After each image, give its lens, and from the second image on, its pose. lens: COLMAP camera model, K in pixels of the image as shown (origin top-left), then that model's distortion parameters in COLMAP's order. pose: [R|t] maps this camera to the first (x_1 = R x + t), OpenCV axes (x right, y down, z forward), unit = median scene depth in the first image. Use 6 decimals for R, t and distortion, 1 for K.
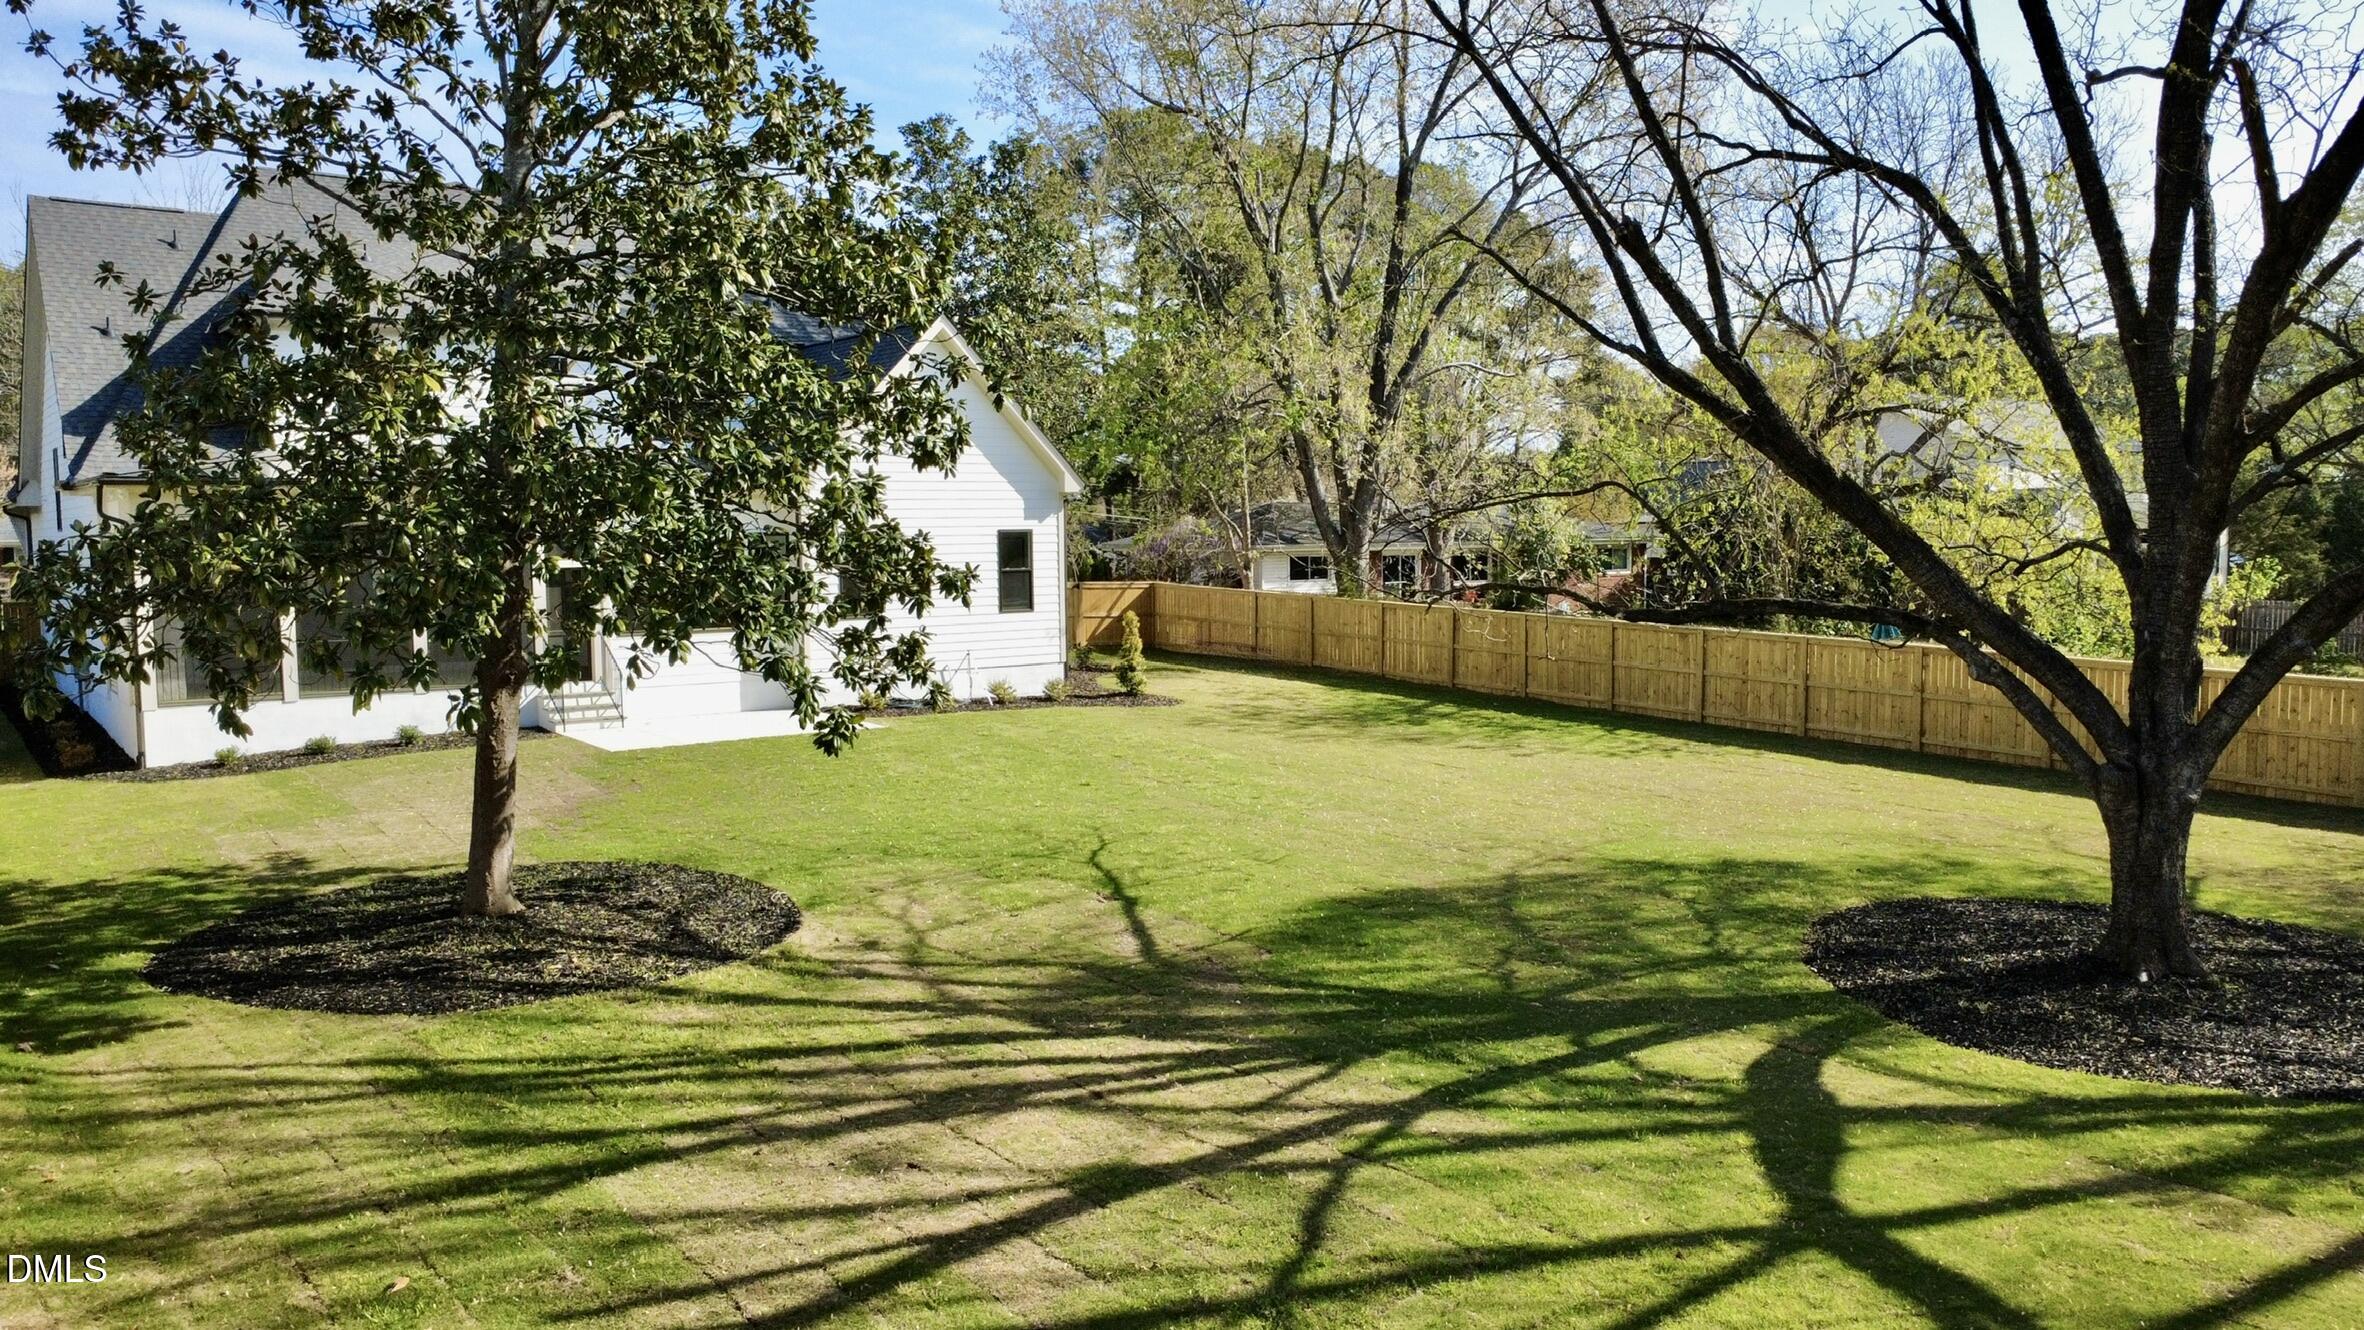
lens RADIAL K [[1747.9, 0, 1187.8], [0, 1747.9, 670.9], [0, 0, 1]] dist [-0.015778, 0.011771]
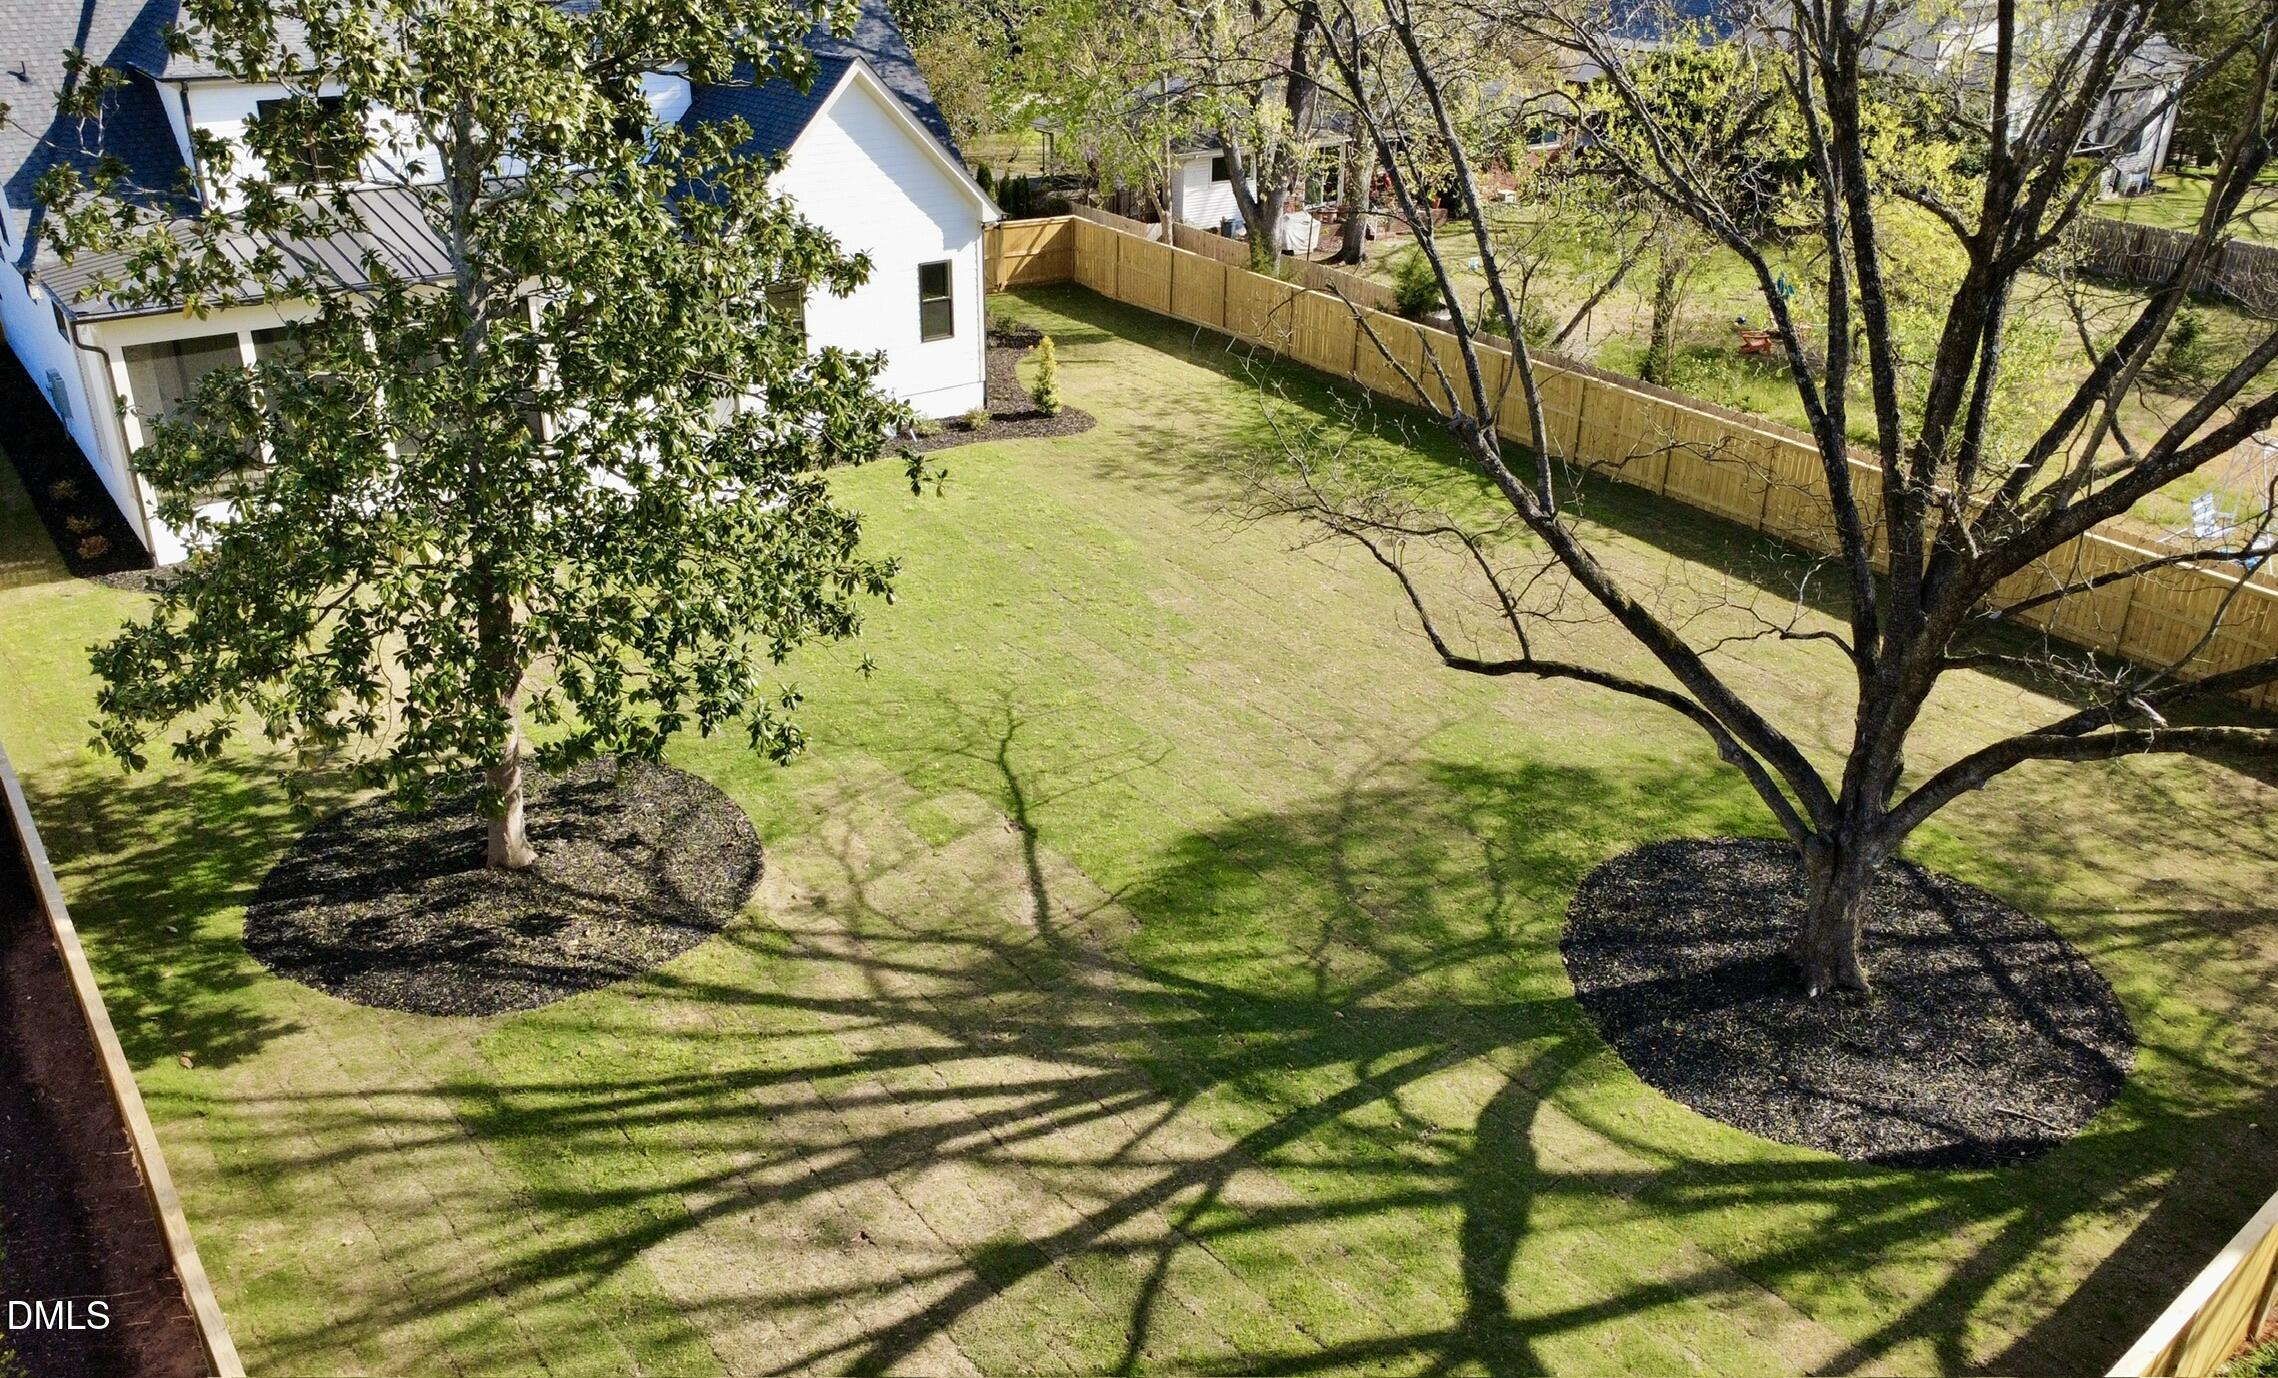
lens RADIAL K [[1735.6, 0, 1130.5], [0, 1735.6, 683.6], [0, 0, 1]] dist [-0.010711, 0.006153]
pose [[0.999653, 0.022709, 0.013361, 0.023808], [-0.025887, 0.940987, 0.337451, -0.506981], [-0.004909, -0.337680, 0.941248, -0.140046]]
